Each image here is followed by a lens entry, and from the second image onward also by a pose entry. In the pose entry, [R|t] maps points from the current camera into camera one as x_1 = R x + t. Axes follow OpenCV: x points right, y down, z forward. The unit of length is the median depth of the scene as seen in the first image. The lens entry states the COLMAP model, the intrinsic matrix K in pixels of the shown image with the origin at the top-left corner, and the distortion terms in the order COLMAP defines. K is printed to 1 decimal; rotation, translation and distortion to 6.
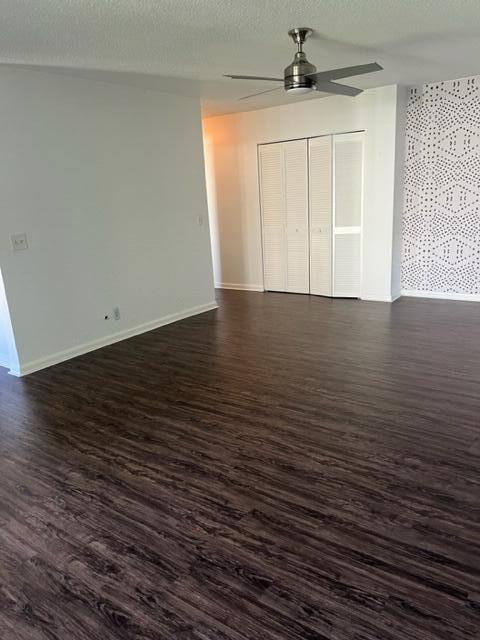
lens RADIAL K [[478.4, 0, 239.0], [0, 478.4, 324.9], [0, 0, 1]] dist [0.058057, -0.070500]
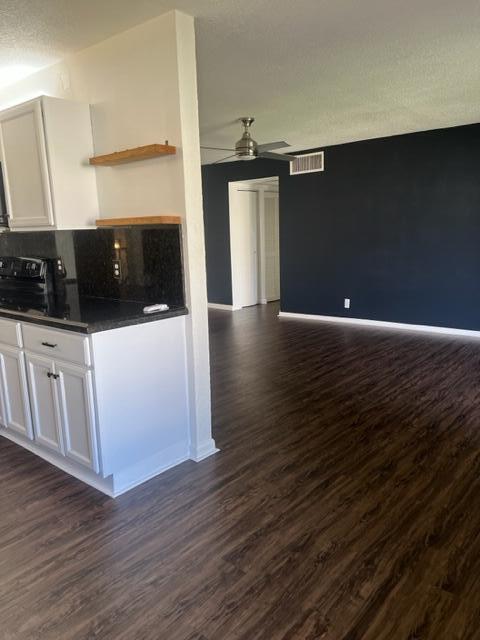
lens RADIAL K [[485.0, 0, 248.3], [0, 485.0, 319.6], [0, 0, 1]] dist [0.066868, -0.075878]
pose [[0.062946, -0.127176, 0.989881, -1.657950], [0.292639, 0.950603, 0.103521, -0.207074], [-0.954149, 0.283161, 0.097053, 1.185060]]
